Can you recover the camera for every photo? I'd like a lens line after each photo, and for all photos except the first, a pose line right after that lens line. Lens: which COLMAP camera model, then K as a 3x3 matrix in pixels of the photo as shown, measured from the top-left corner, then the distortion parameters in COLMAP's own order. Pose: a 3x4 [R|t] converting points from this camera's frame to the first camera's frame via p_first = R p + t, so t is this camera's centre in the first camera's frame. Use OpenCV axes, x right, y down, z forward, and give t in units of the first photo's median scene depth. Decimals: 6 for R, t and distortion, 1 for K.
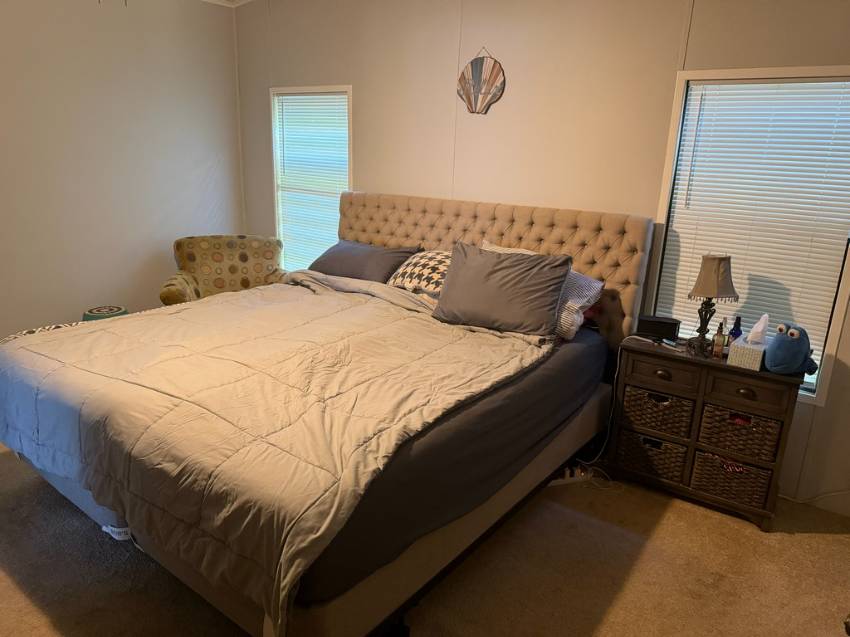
lens RADIAL K [[592.1, 0, 423.5], [0, 592.1, 315.0], [0, 0, 1]] dist [0.080914, -0.115518]
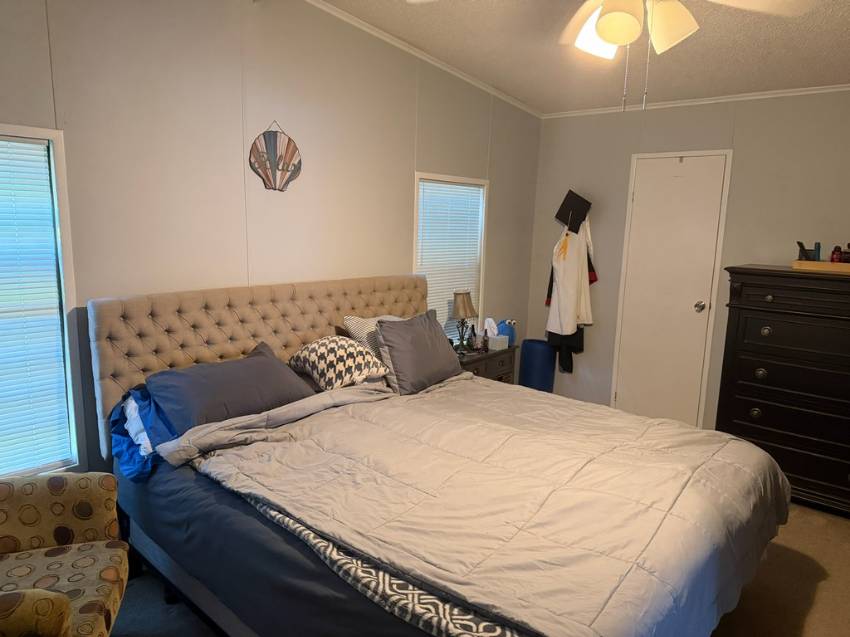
lens RADIAL K [[592.1, 0, 423.5], [0, 592.1, 315.0], [0, 0, 1]] dist [0.080914, -0.115518]
pose [[0.069343, -0.182762, 0.980709, -0.841144], [0.248071, 0.955354, 0.160496, -0.249675], [-0.966257, 0.232156, 0.111585, 0.737530]]
